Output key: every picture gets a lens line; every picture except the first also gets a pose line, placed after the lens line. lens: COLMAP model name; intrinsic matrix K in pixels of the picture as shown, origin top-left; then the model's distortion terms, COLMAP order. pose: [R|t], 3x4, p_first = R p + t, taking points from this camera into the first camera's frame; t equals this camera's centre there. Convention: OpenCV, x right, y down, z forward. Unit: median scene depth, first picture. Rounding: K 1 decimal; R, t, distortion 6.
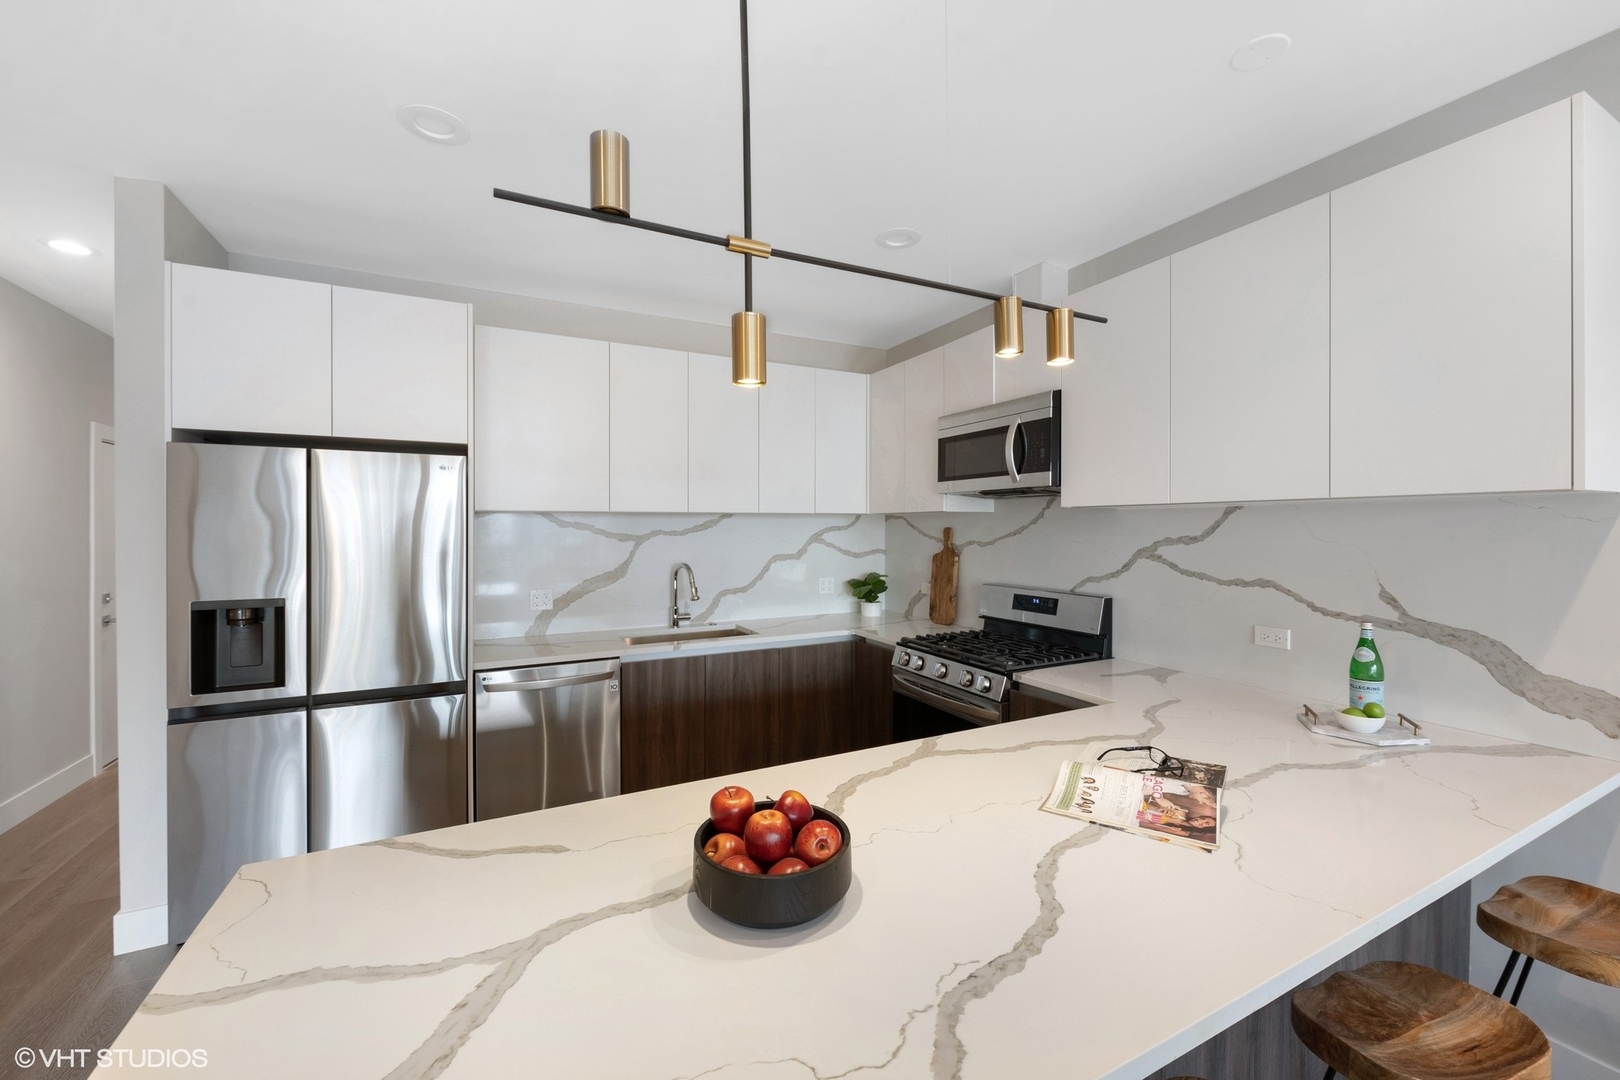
lens RADIAL K [[626.5, 0, 816.7], [0, 626.5, 533.2], [0, 0, 1]] dist [0.000332, -0.002522]
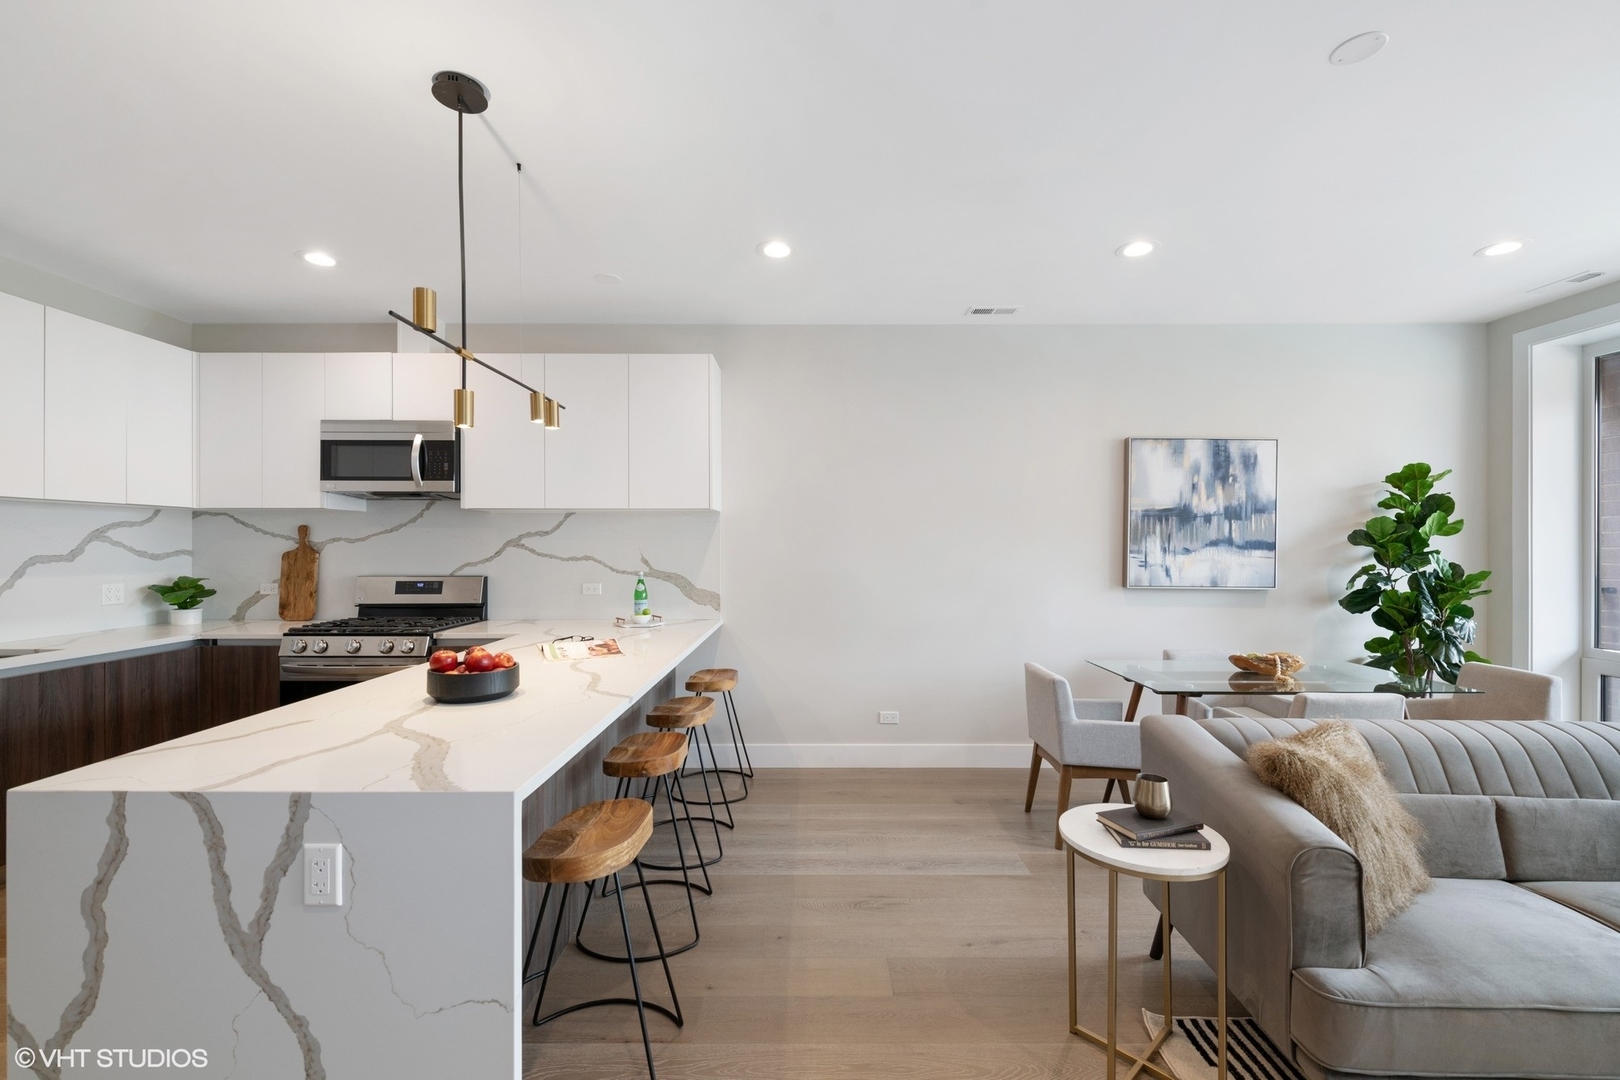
lens RADIAL K [[665.7, 0, 794.0], [0, 665.7, 547.2], [0, 0, 1]] dist [0.012839, -0.006091]
pose [[0.474500, -0.001417, 0.880254, -0.508050], [0.007541, 0.999969, -0.002455, 0.048373], [-0.880223, 0.007803, 0.474496, -0.296612]]
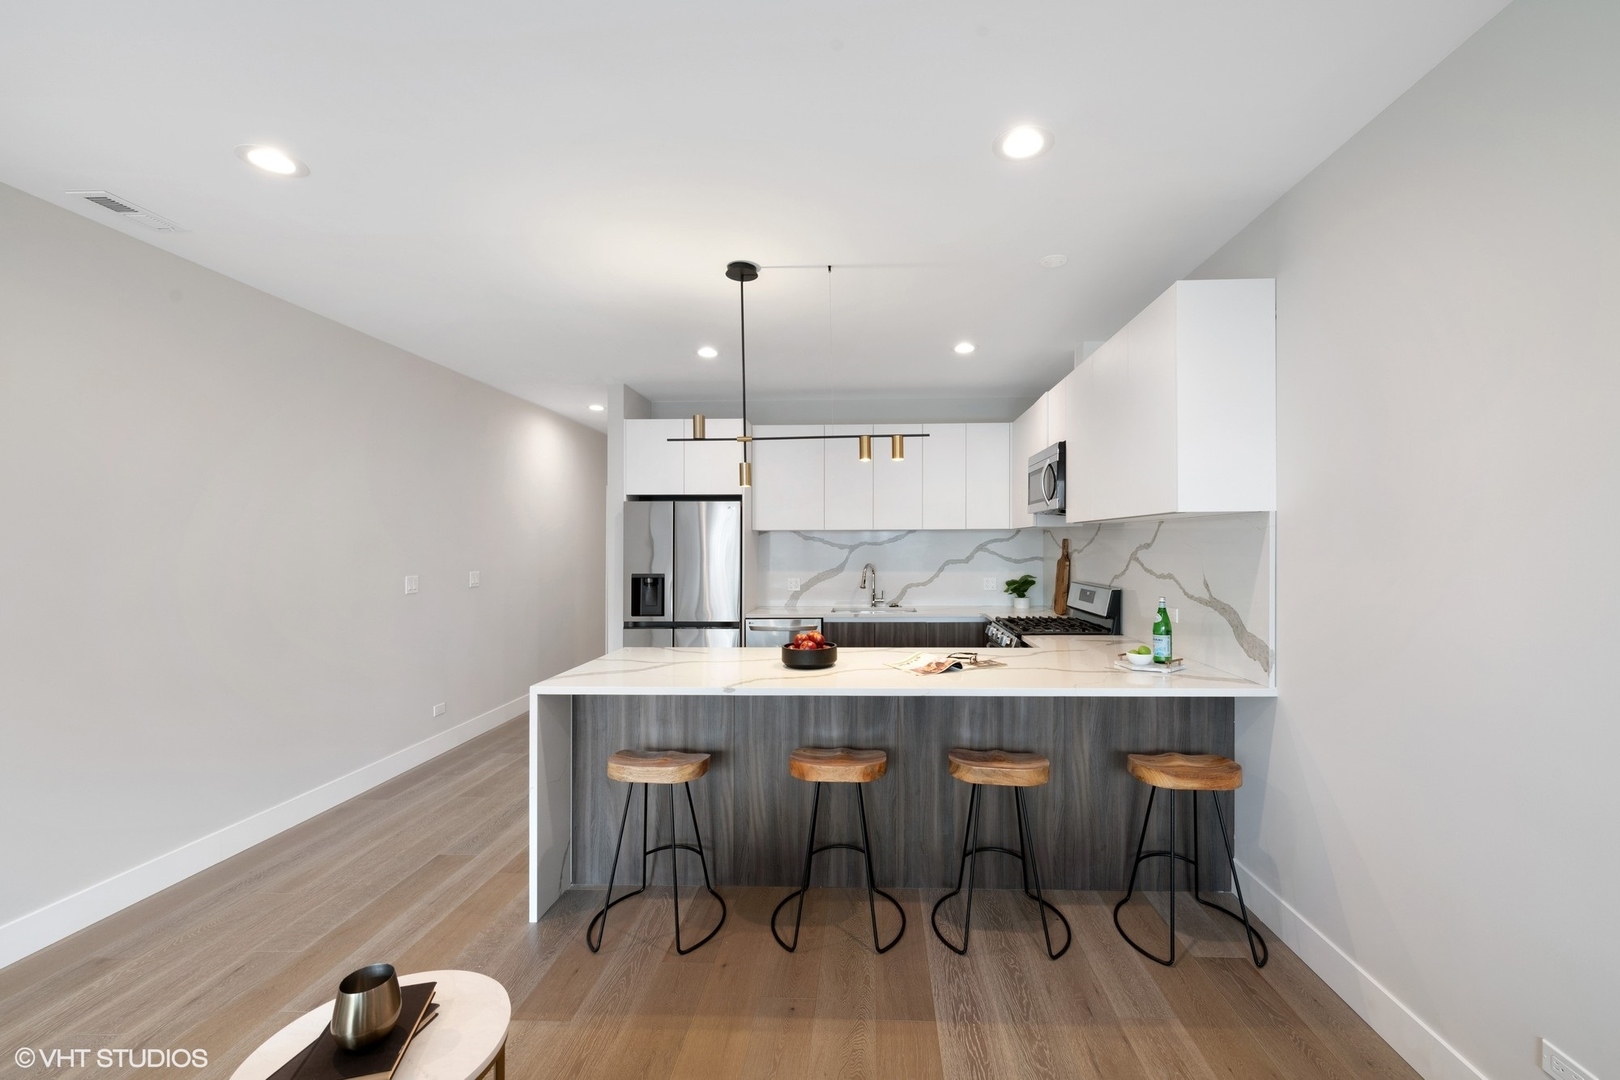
lens RADIAL K [[633.0, 0, 865.1], [0, 633.0, 547.2], [0, 0, 1]] dist [-0.000613, -0.000330]
pose [[0.880445, 0.000147, -0.474148, 0.640380], [-0.001680, 0.999995, -0.002810, 0.016278], [0.474145, 0.003270, 0.880441, -0.470645]]
